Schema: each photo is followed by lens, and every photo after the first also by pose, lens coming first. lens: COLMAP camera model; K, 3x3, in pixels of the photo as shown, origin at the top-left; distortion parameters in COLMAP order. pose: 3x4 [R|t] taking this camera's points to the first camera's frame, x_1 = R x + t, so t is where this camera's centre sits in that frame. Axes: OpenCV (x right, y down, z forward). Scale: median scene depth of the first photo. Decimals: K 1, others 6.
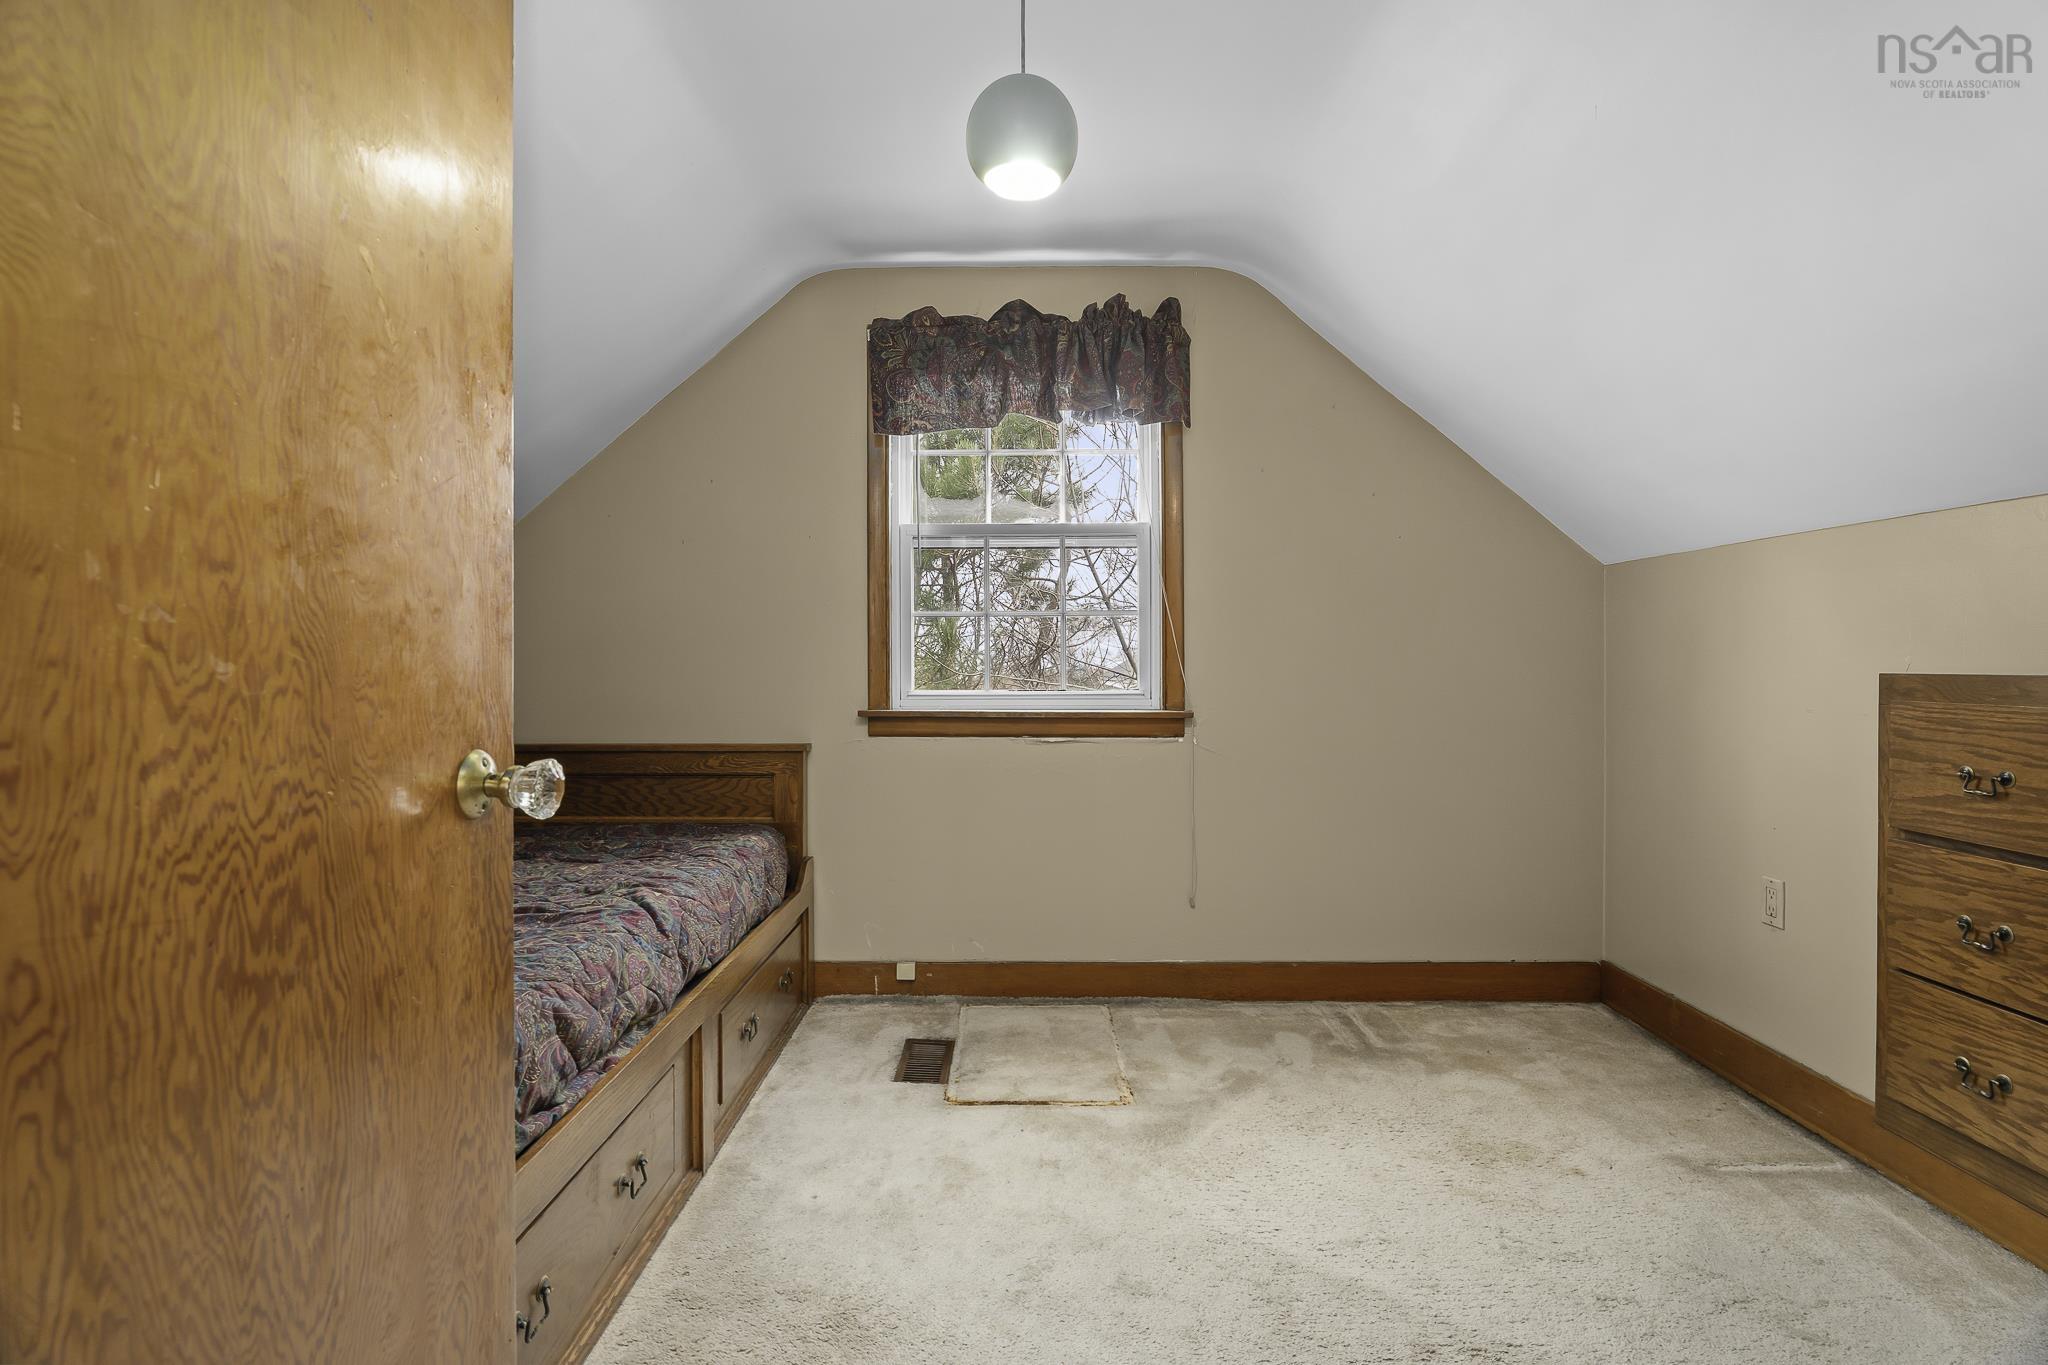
lens RADIAL K [[985.8, 0, 1025.2], [0, 985.8, 675.9], [0, 0, 1]] dist [-0.004289, 0.002136]
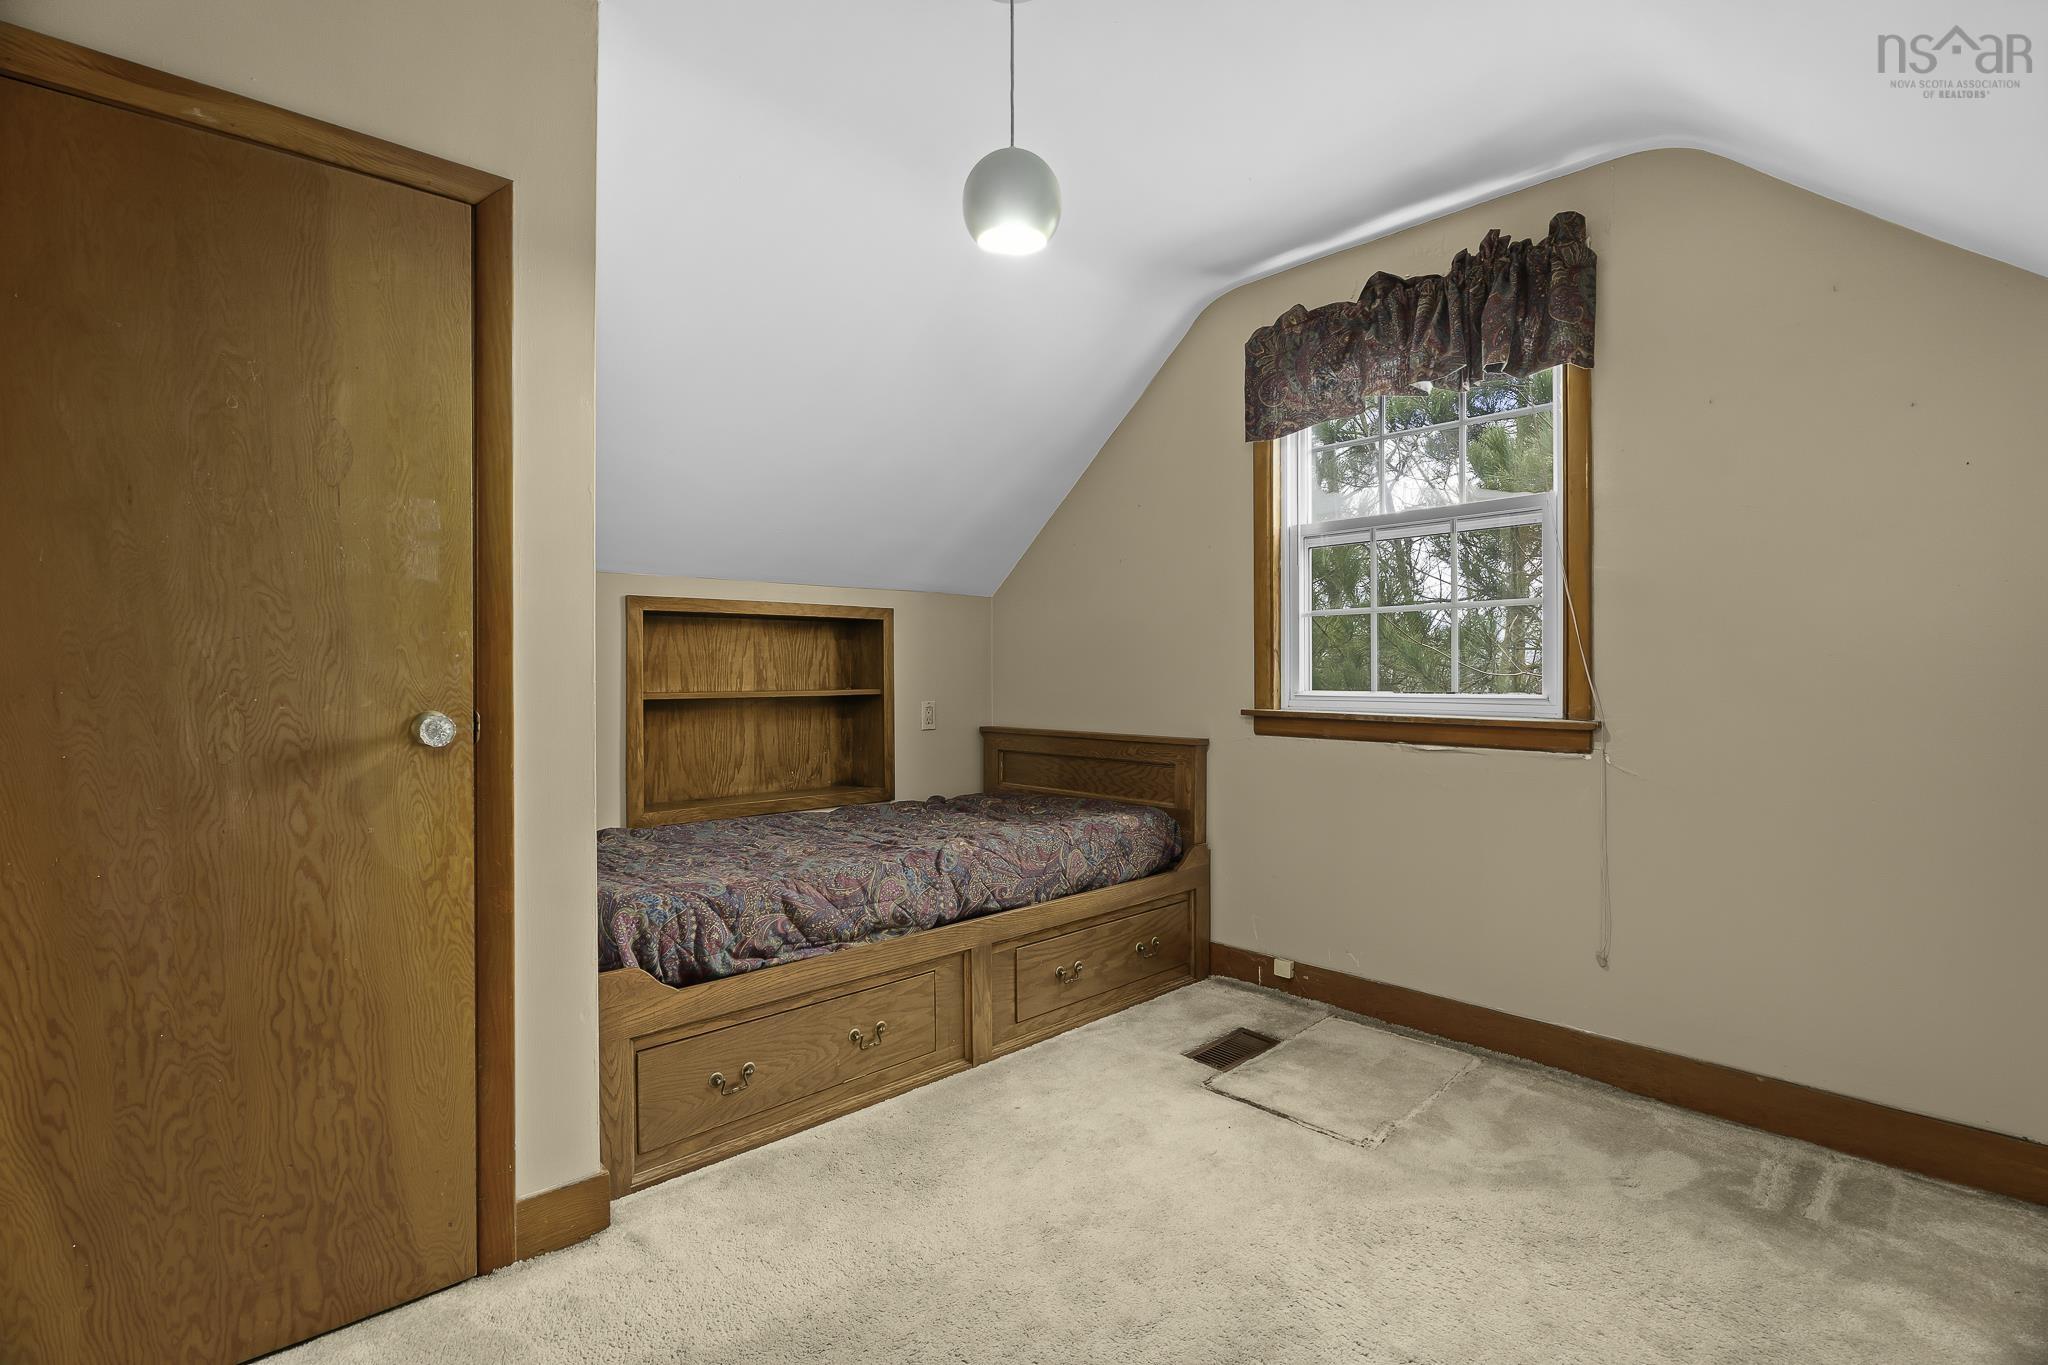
lens RADIAL K [[985.8, 0, 1020.6], [0, 985.8, 677.9], [0, 0, 1]] dist [-0.004289, 0.002136]
pose [[0.682369, 0.004424, -0.730994, 0.440575], [-0.001298, 0.999987, 0.004840, -0.003020], [0.731006, -0.002354, 0.682366, 0.116852]]
